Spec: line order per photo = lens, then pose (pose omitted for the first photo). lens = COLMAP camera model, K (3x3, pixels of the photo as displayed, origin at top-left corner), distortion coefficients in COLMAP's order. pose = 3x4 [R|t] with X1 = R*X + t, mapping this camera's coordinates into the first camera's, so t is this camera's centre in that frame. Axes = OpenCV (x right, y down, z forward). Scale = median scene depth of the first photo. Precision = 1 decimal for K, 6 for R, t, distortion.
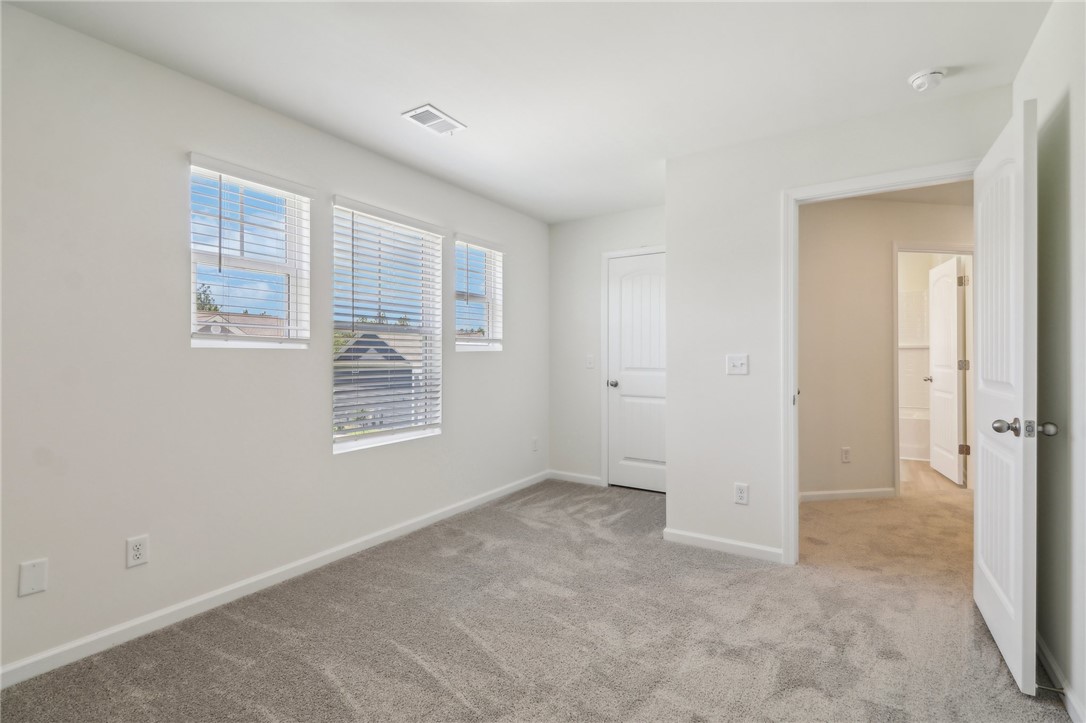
lens RADIAL K [[507.9, 0, 536.8], [0, 507.9, 354.5], [0, 0, 1]] dist [0.022224, -0.014490]
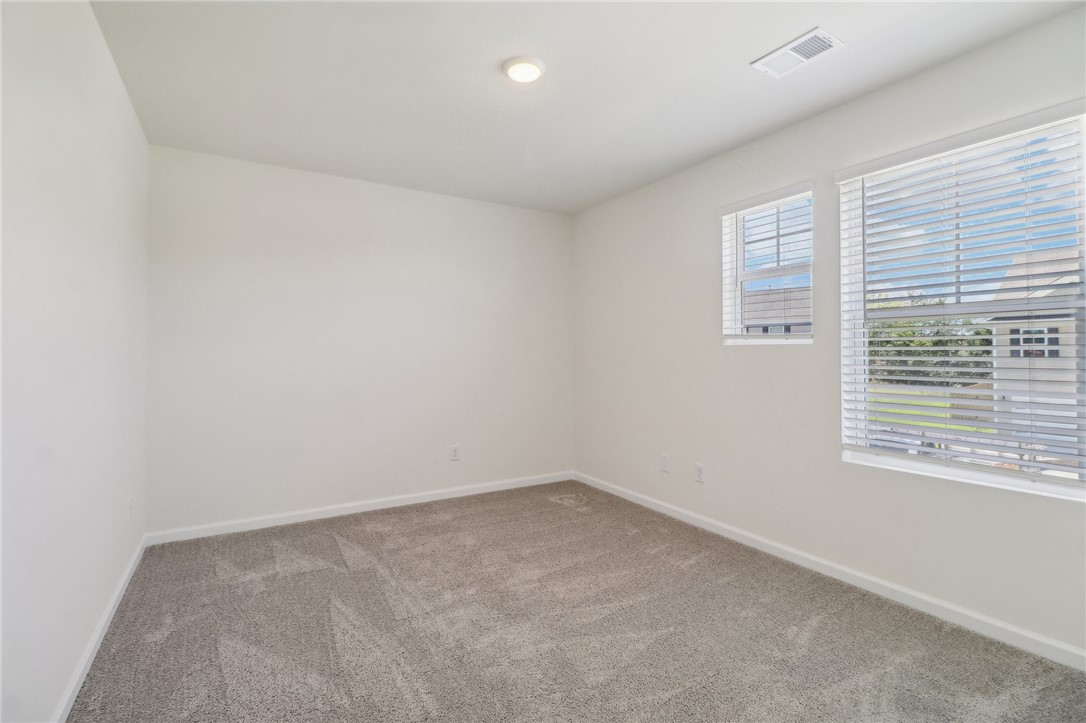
lens RADIAL K [[507.9, 0, 536.8], [0, 507.9, 354.5], [0, 0, 1]] dist [0.022224, -0.014490]
pose [[-0.452773, -0.000444, -0.891626, 0.606356], [-0.000284, 1.000000, -0.000354, 0.009447], [0.891626, 0.000093, -0.452773, 0.879214]]
